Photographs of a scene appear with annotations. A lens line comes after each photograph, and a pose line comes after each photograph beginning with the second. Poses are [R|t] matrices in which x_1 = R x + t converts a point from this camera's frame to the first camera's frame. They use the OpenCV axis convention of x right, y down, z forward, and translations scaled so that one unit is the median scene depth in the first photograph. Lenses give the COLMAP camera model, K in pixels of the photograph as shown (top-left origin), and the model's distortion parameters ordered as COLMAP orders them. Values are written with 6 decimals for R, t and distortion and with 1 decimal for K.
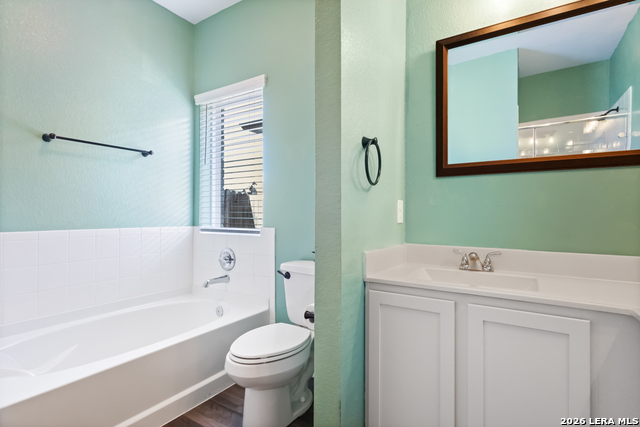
lens RADIAL K [[325.2, 0, 317.6], [0, 325.2, 214.1], [0, 0, 1]] dist [0.004572, -0.000050]
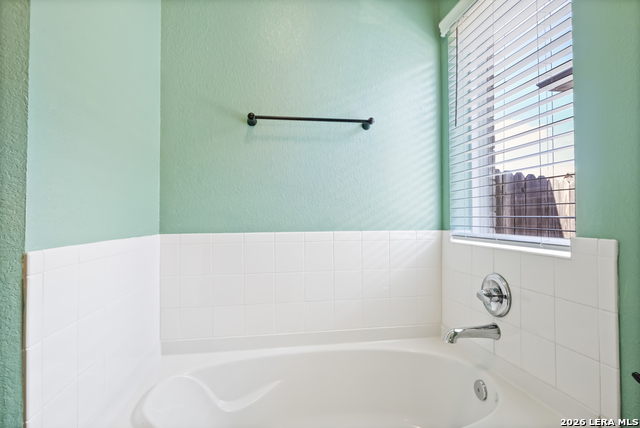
lens RADIAL K [[334.0, 0, 319.9], [0, 334.0, 213.5], [0, 0, 1]] dist [-0.011827, -0.001175]
pose [[0.672152, -0.018485, -0.740183, -0.064741], [0.012363, 0.999829, -0.013742, 0.011202], [0.740310, 0.000086, 0.672266, 0.404868]]
